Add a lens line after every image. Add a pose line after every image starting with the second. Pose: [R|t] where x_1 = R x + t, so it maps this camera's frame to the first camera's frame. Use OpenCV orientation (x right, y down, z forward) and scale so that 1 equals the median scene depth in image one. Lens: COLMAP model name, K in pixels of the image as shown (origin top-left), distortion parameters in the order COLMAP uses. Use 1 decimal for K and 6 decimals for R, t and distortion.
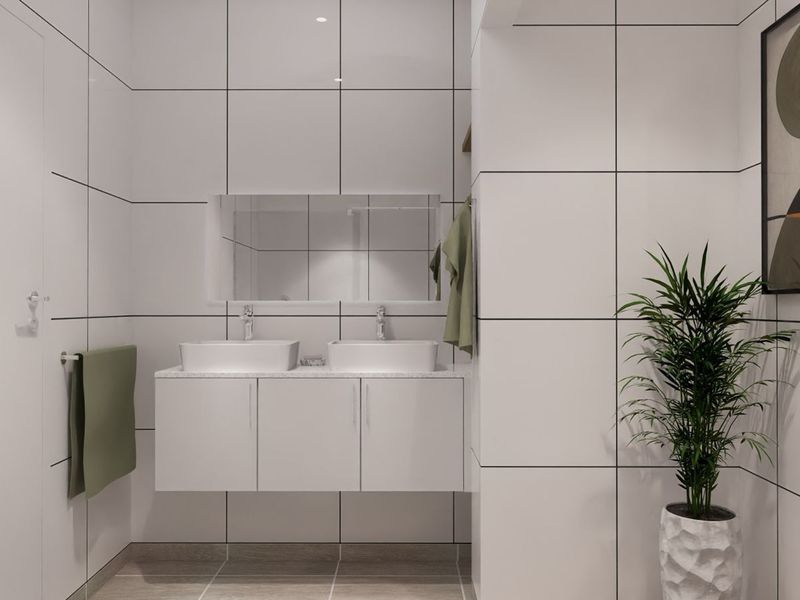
lens RADIAL K [[709.0, 0, 400.0], [0, 709.0, 300.0], [0, 0, 1]] dist [-0.001517, -0.000317]
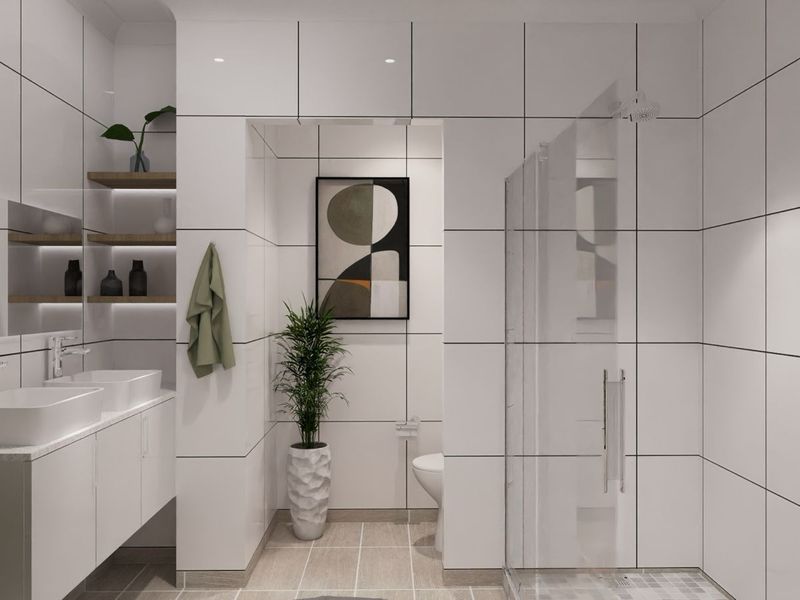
lens RADIAL K [[709.0, 0, 400.0], [0, 709.0, 300.0], [0, 0, 1]] dist [-0.001517, -0.000317]
pose [[-0.016379, 0.000561, 0.999866, -1.354540], [-0.008482, 0.999964, -0.000700, -0.061078], [-0.999830, -0.008493, -0.016374, 0.829186]]
